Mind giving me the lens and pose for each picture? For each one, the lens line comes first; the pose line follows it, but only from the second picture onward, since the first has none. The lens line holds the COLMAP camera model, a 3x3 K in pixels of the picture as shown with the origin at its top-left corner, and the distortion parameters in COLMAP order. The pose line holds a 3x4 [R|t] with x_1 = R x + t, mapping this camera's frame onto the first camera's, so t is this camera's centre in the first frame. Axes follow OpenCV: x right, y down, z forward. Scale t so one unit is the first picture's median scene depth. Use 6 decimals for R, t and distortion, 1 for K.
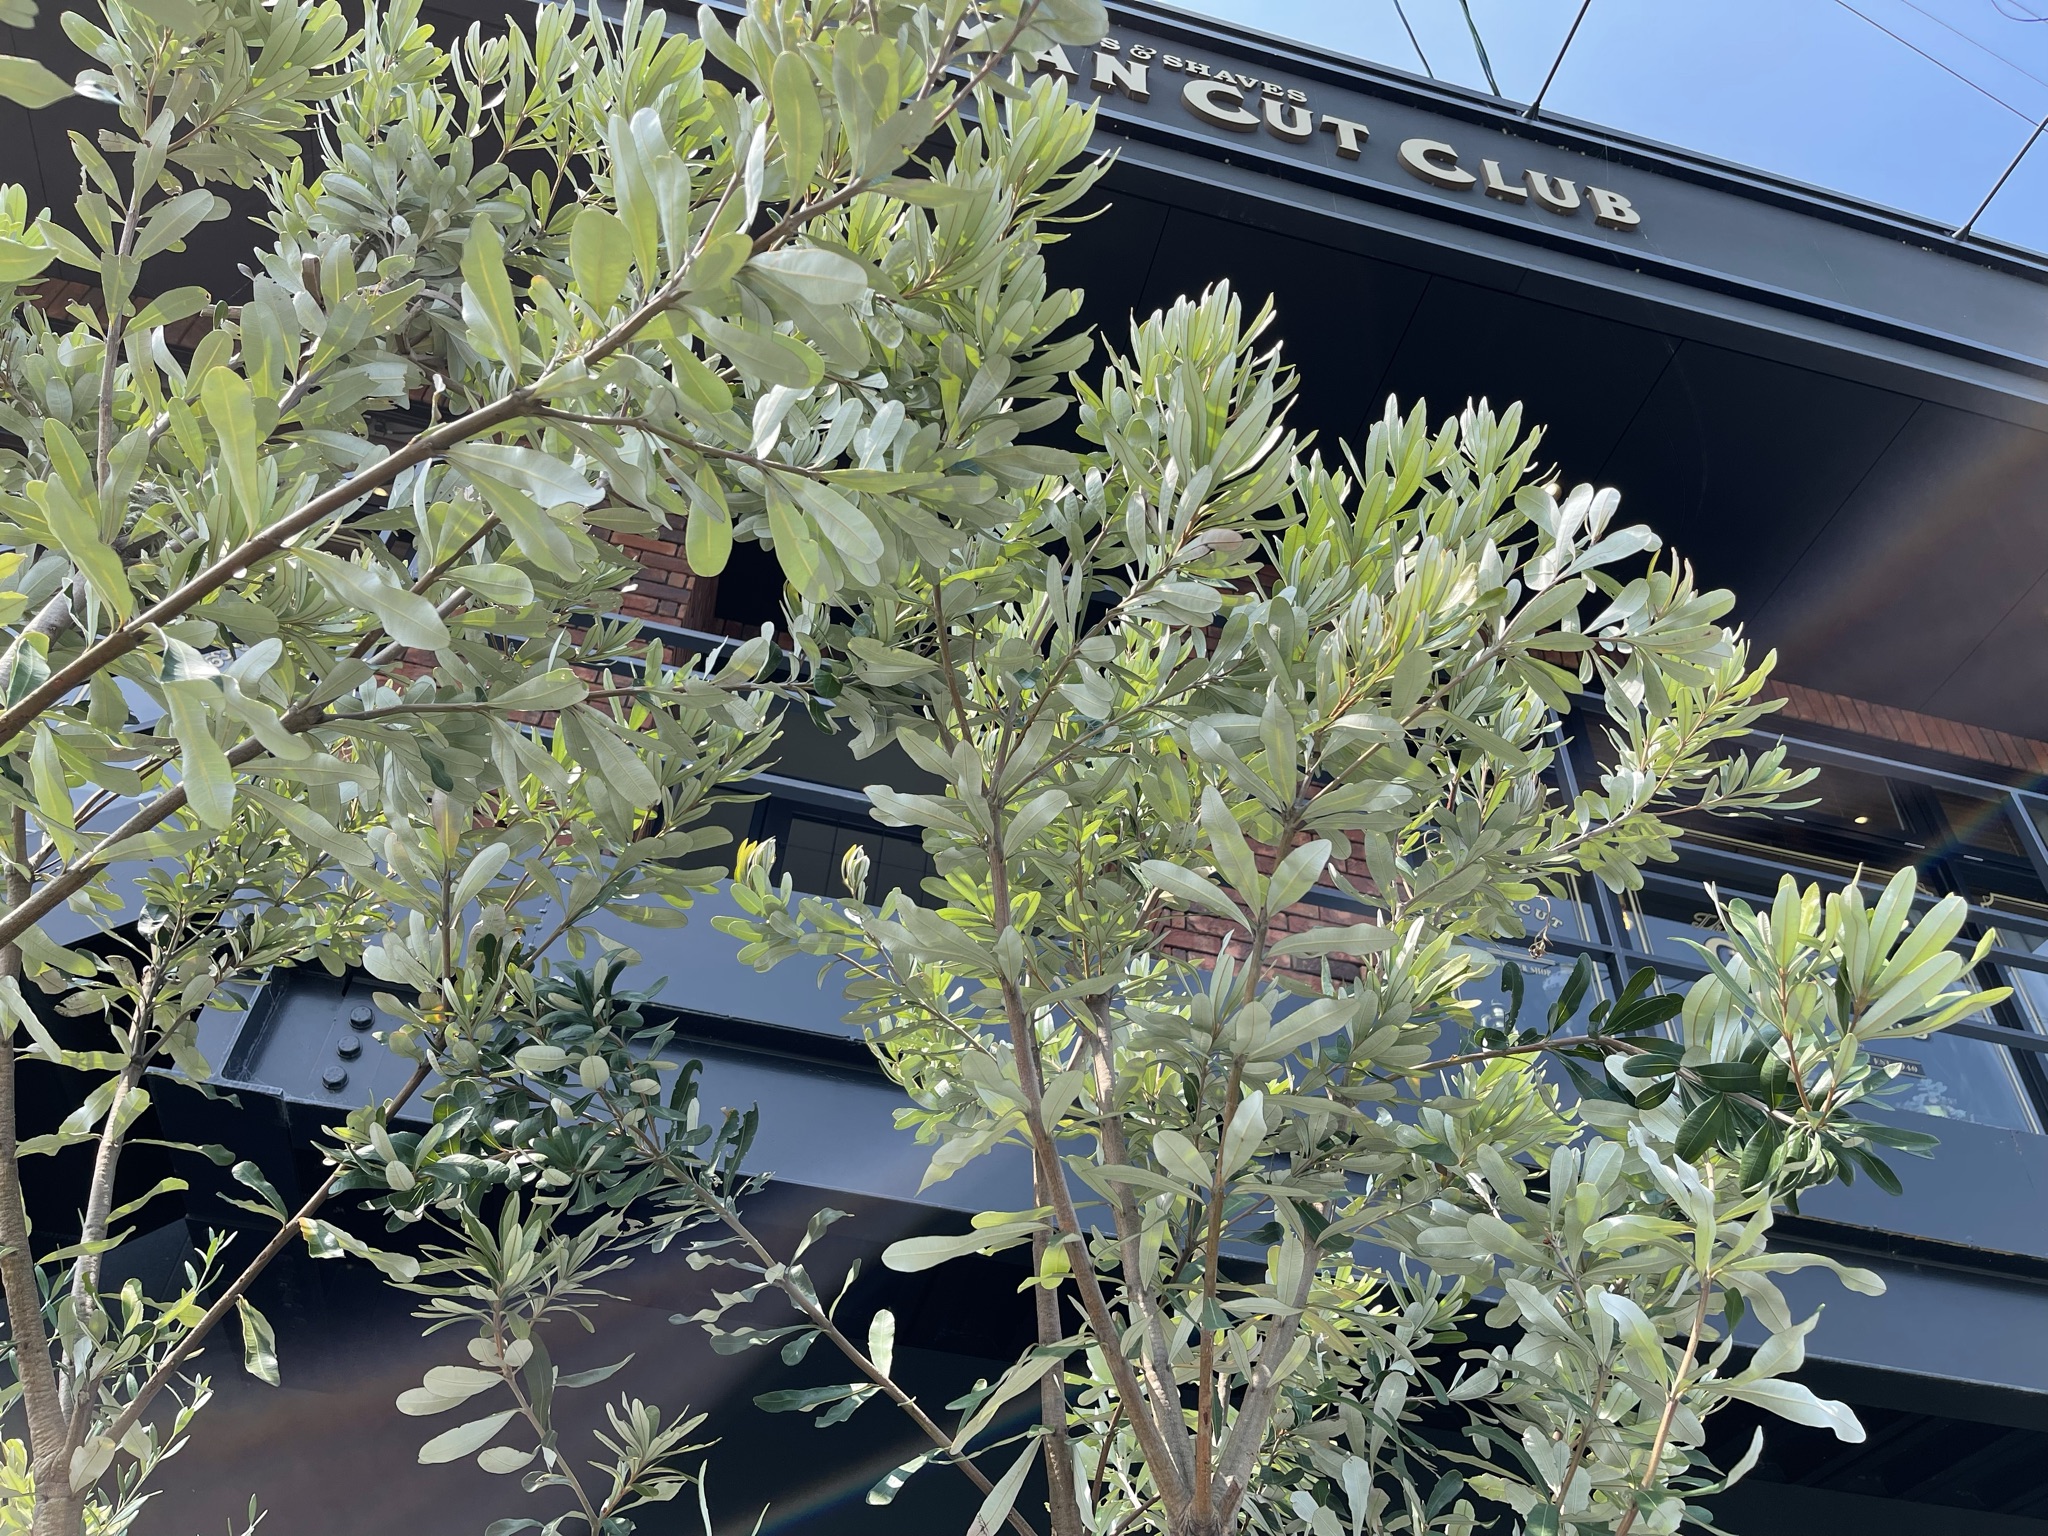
lens RADIAL K [[1579.7, 0, 1024.0], [0, 1579.7, 768.0], [0, 0, 1]] dist [0.002780, 0.002043]
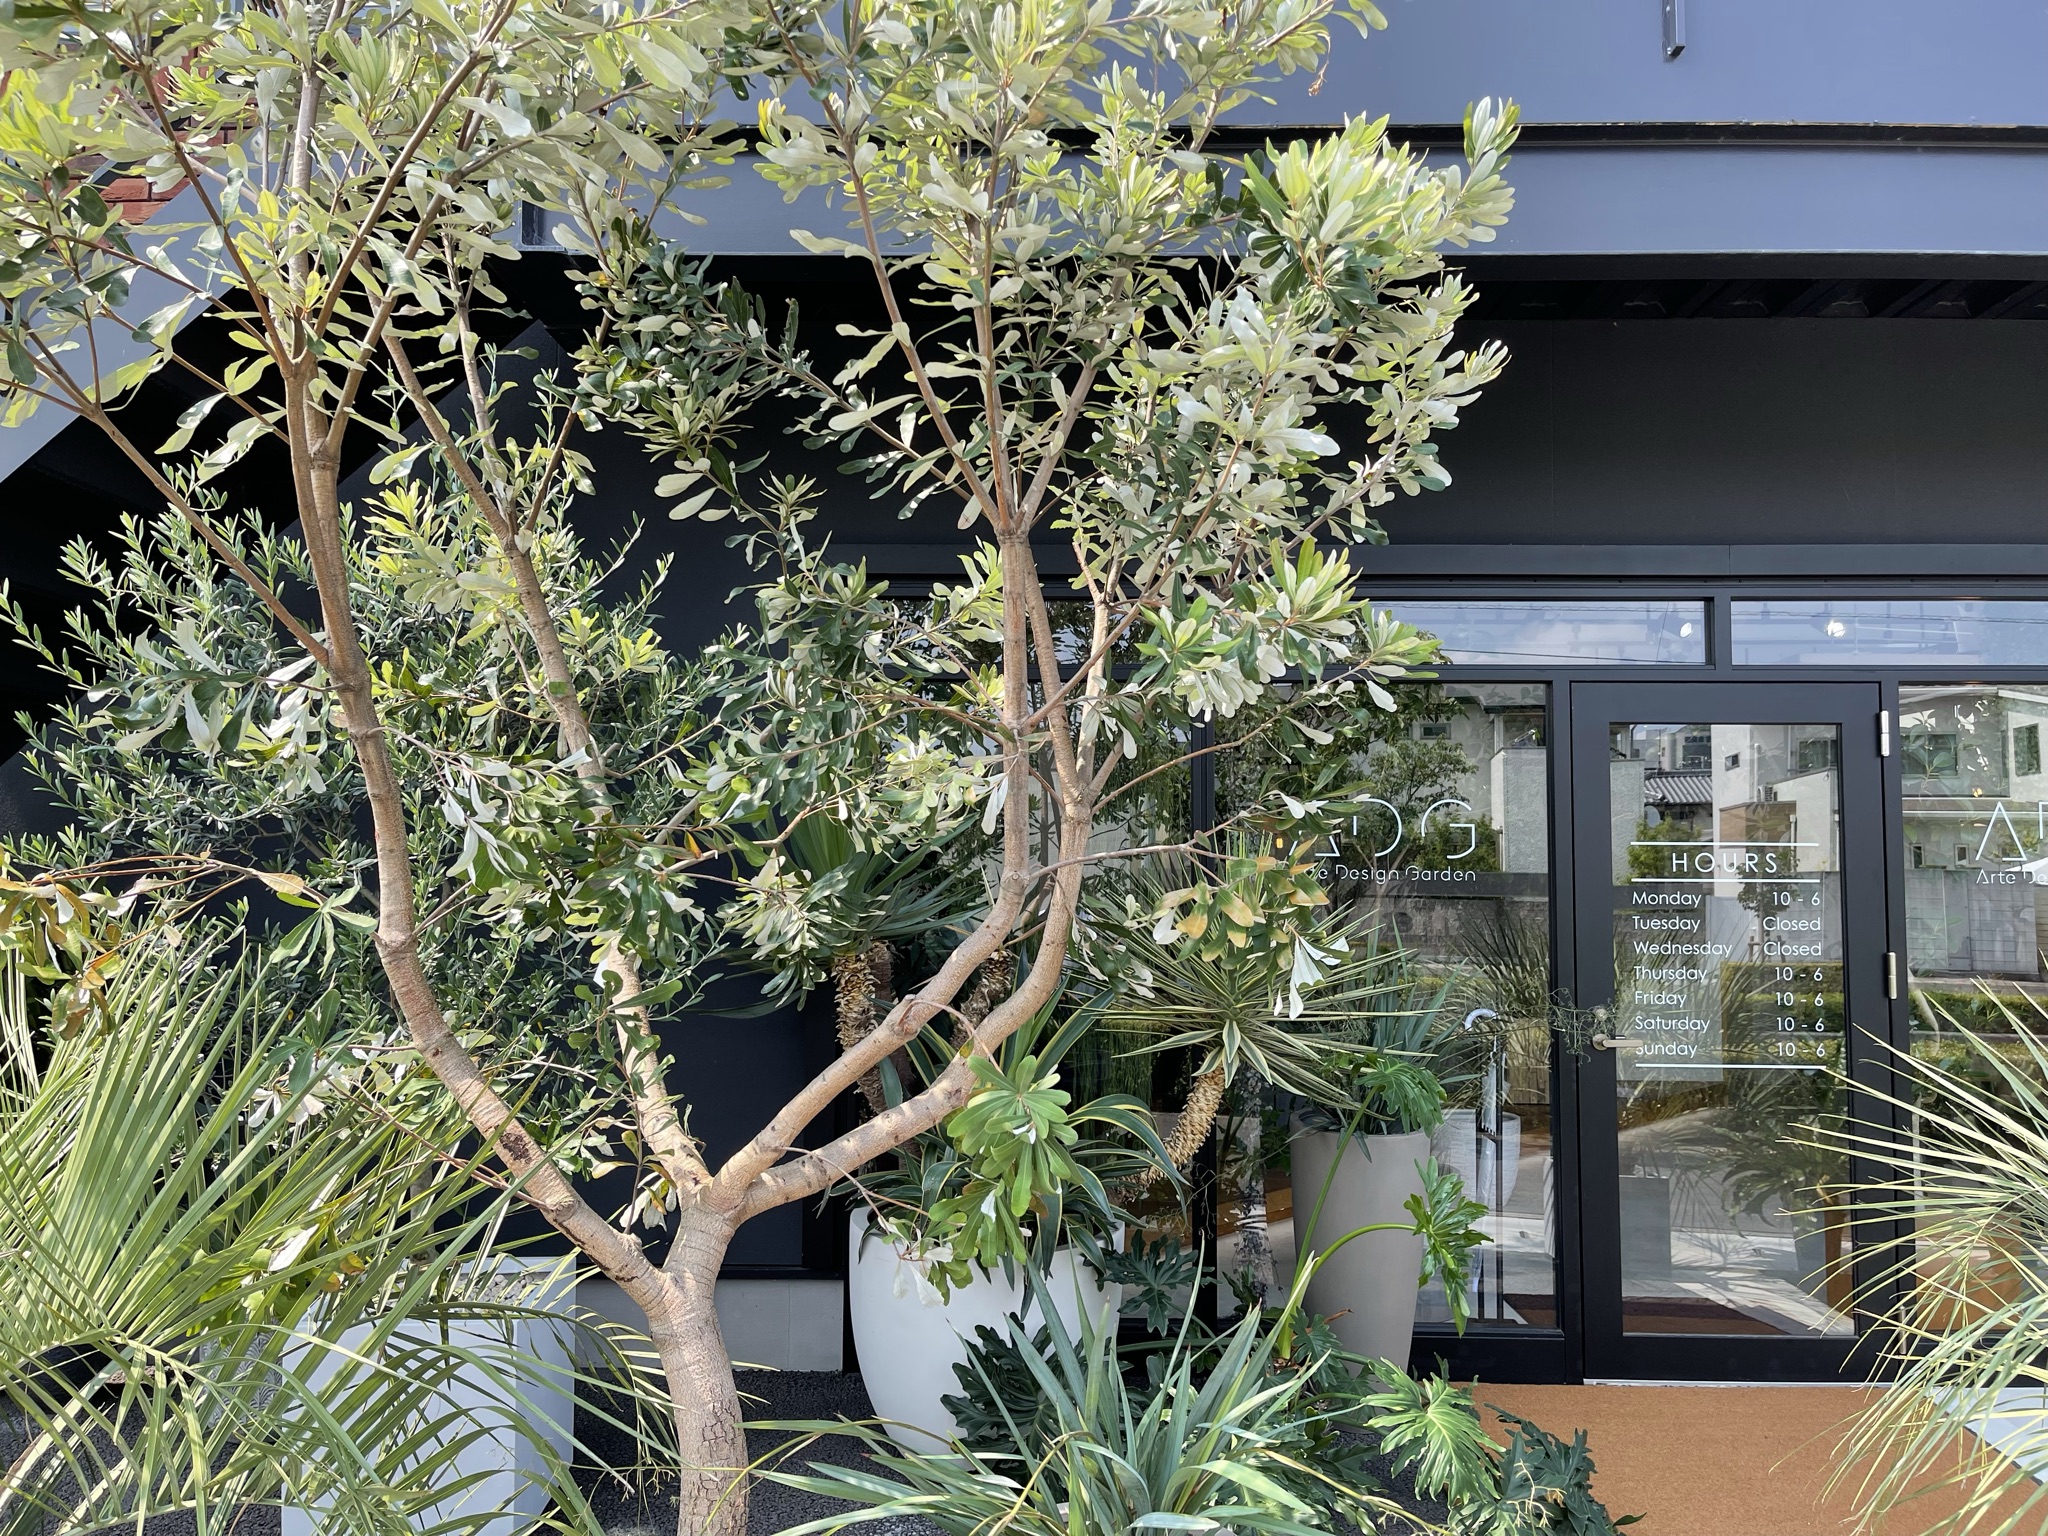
lens RADIAL K [[1579.7, 0, 1024.0], [0, 1579.7, 768.0], [0, 0, 1]] dist [0.002780, 0.002043]
pose [[0.960154, -0.045155, -0.275800, 0.527001], [0.213355, 0.755846, 0.619012, -0.418495], [0.180511, -0.653190, 0.735363, -0.515459]]
